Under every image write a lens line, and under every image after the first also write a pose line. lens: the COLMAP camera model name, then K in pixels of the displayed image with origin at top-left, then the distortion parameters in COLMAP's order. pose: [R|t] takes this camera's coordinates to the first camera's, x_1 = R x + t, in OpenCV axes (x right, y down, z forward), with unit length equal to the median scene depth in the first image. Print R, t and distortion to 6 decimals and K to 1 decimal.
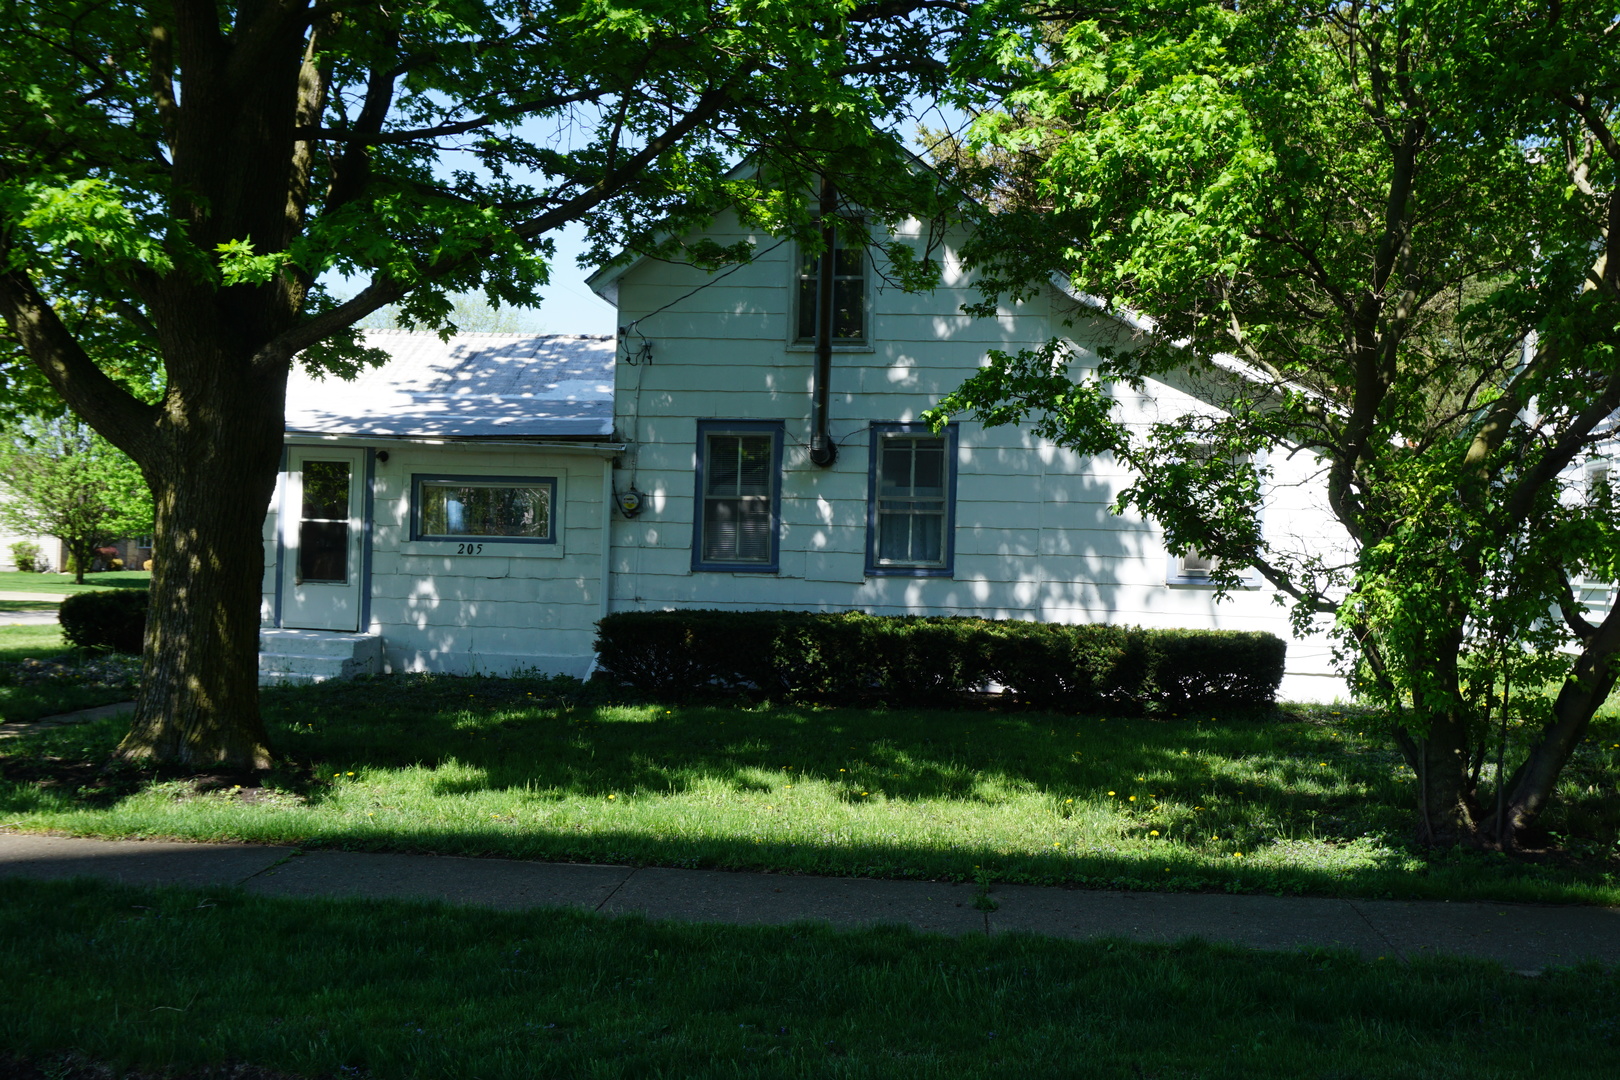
lens RADIAL K [[1672.9, 0, 810.0], [0, 1672.9, 540.0], [0, 0, 1]] dist [-0.001874, -0.001619]
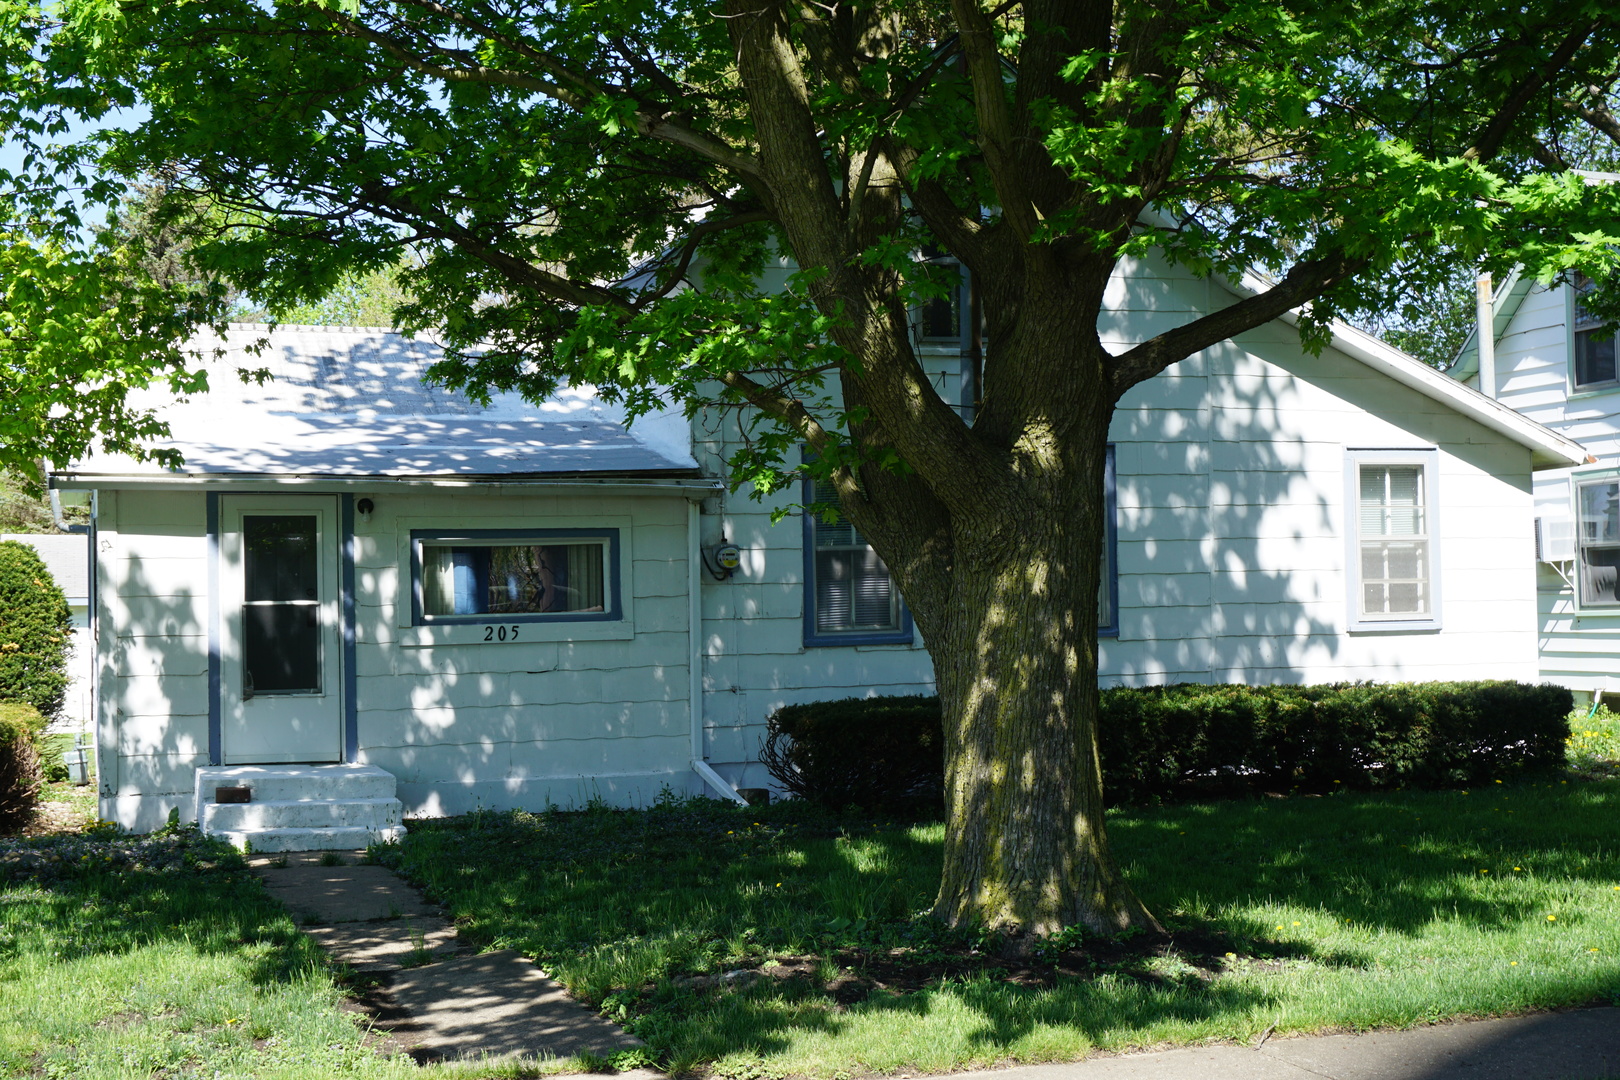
lens RADIAL K [[2223.4, 0, 810.0], [0, 2223.4, 540.0], [0, 0, 1]] dist [0.015513, -0.010855]
pose [[0.907357, -0.034735, 0.418924, -0.490079], [0.044136, 0.998944, -0.012769, -0.016814], [-0.418038, 0.030076, 0.907932, 0.094194]]
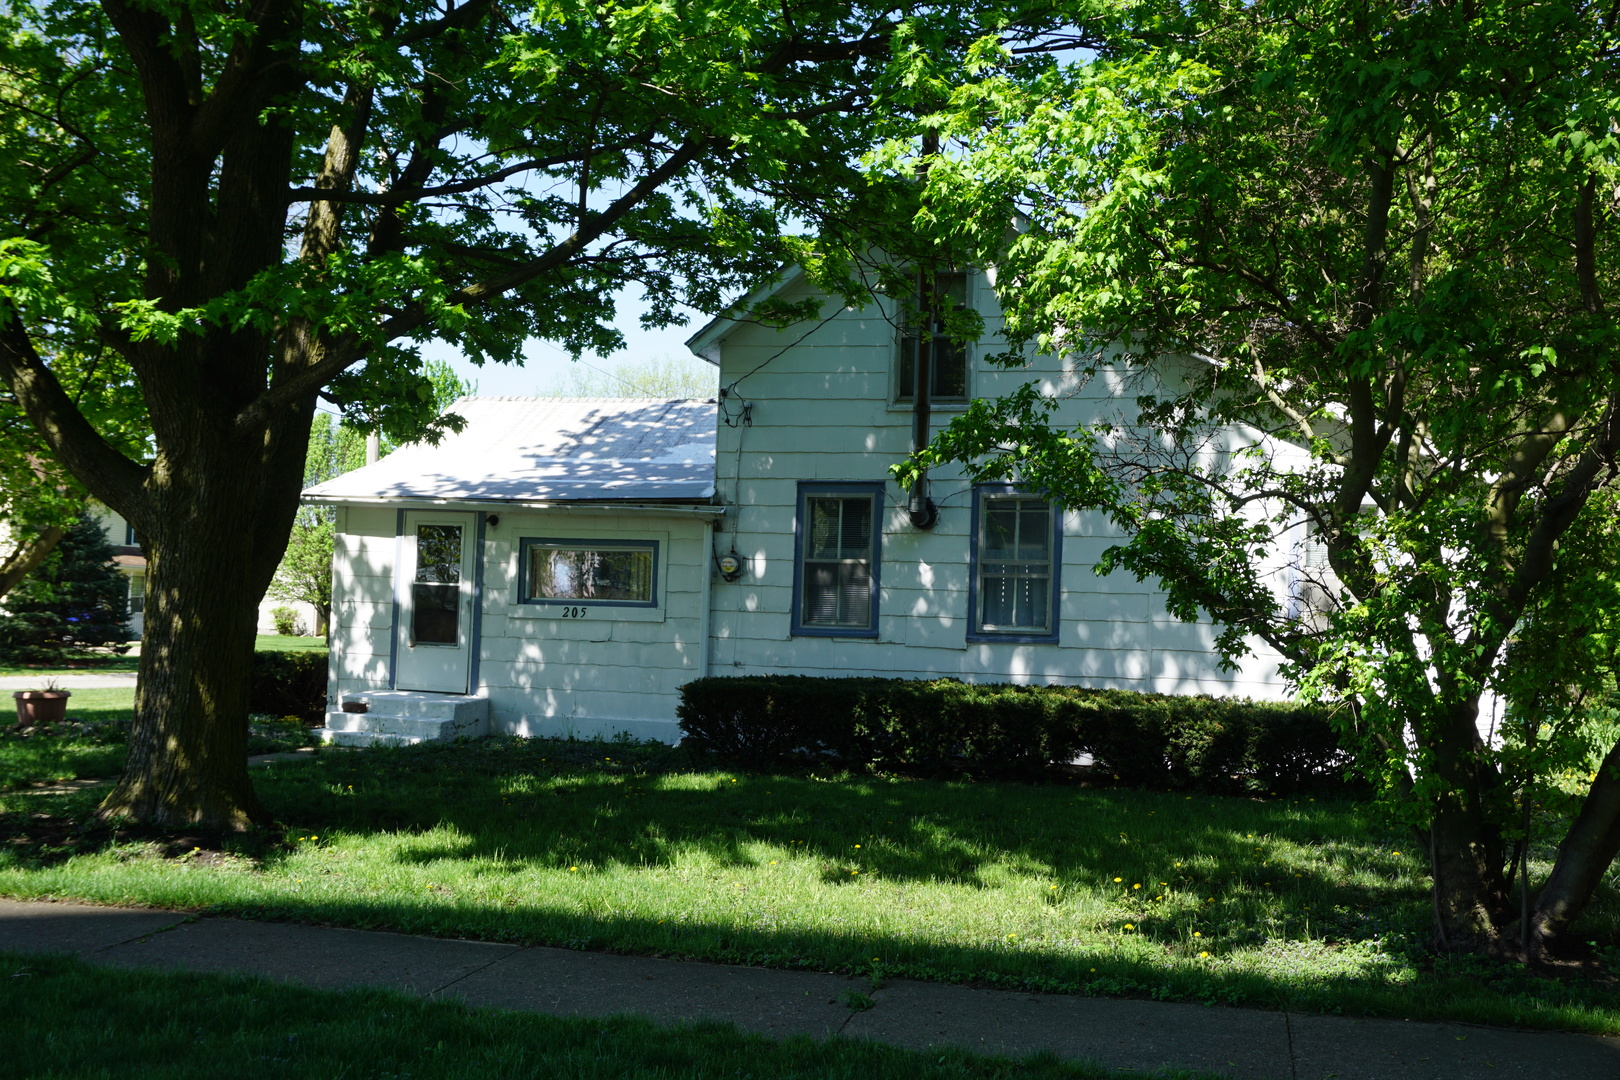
lens RADIAL K [[1661.5, 0, 810.0], [0, 1661.5, 540.0], [0, 0, 1]] dist [0.017448, -0.006076]
pose [[0.988527, -0.002058, -0.151032, 0.088279], [-0.004121, 0.999168, -0.040585, 0.001888], [0.150990, 0.040742, 0.987695, 0.039802]]
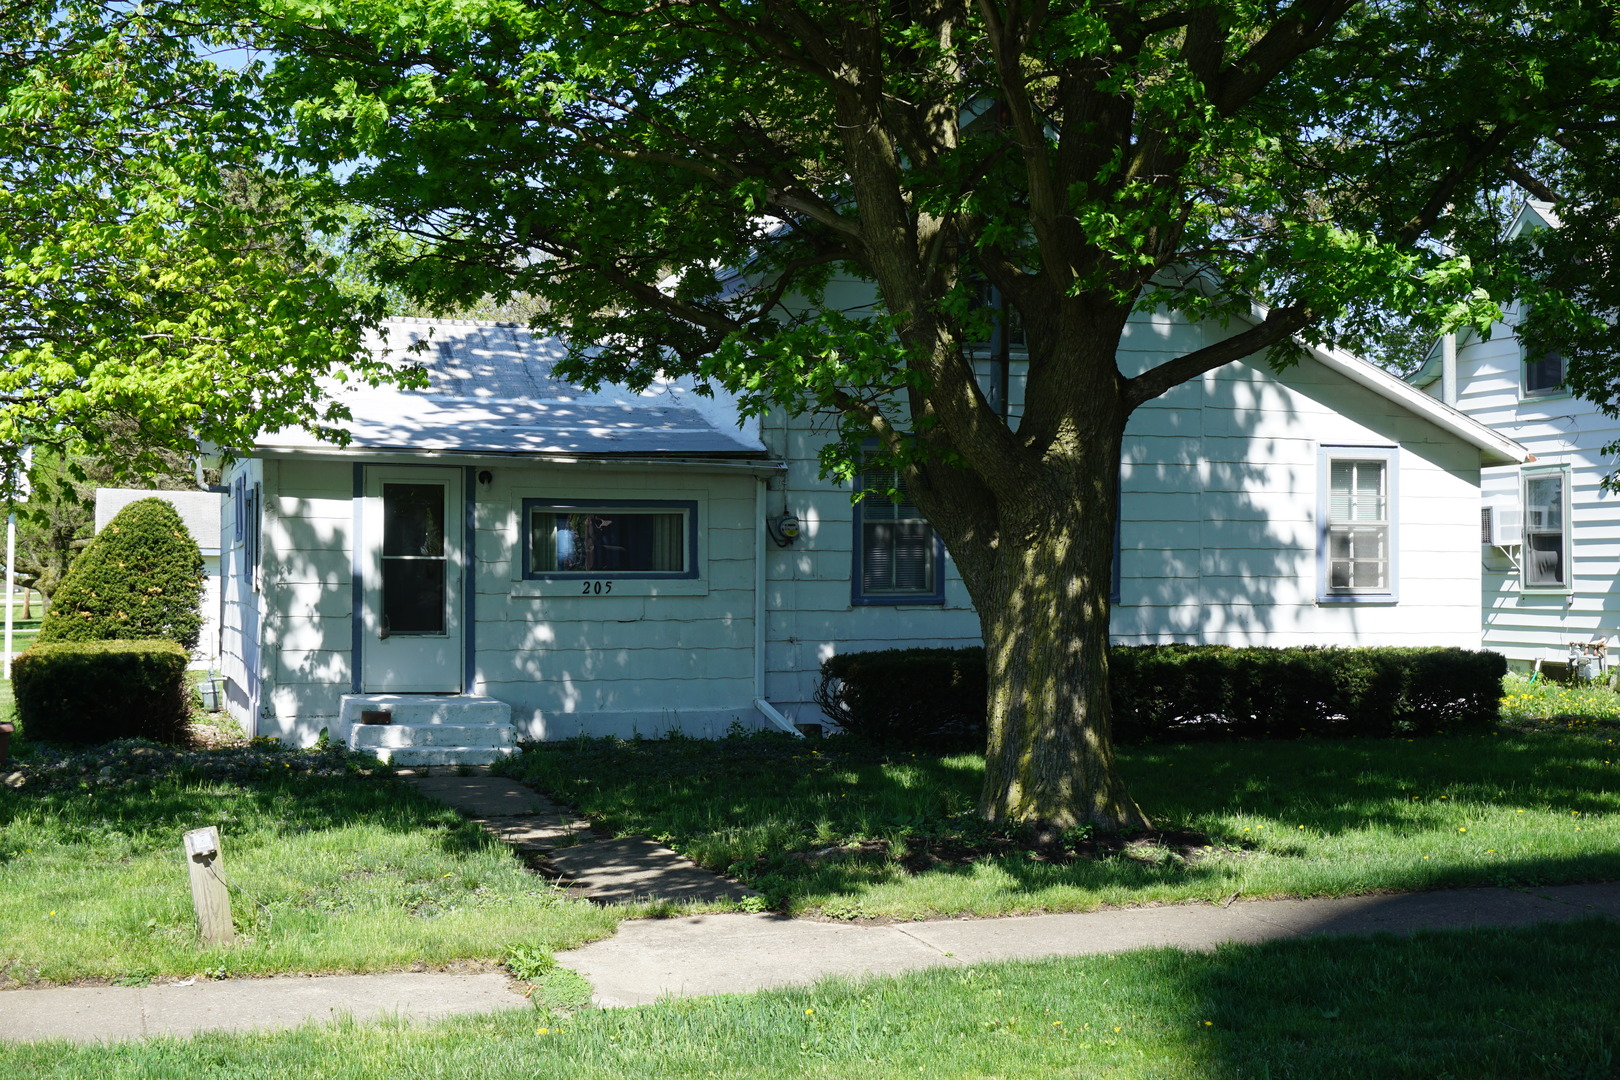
lens RADIAL K [[2133.9, 0, 810.0], [0, 2133.9, 540.0], [0, 0, 1]] dist [-0.000749, 0.015683]
pose [[0.909339, -0.020921, 0.415530, -0.562504], [0.021924, 0.999757, 0.002357, -0.019084], [-0.415478, 0.006967, 0.909576, -0.010180]]
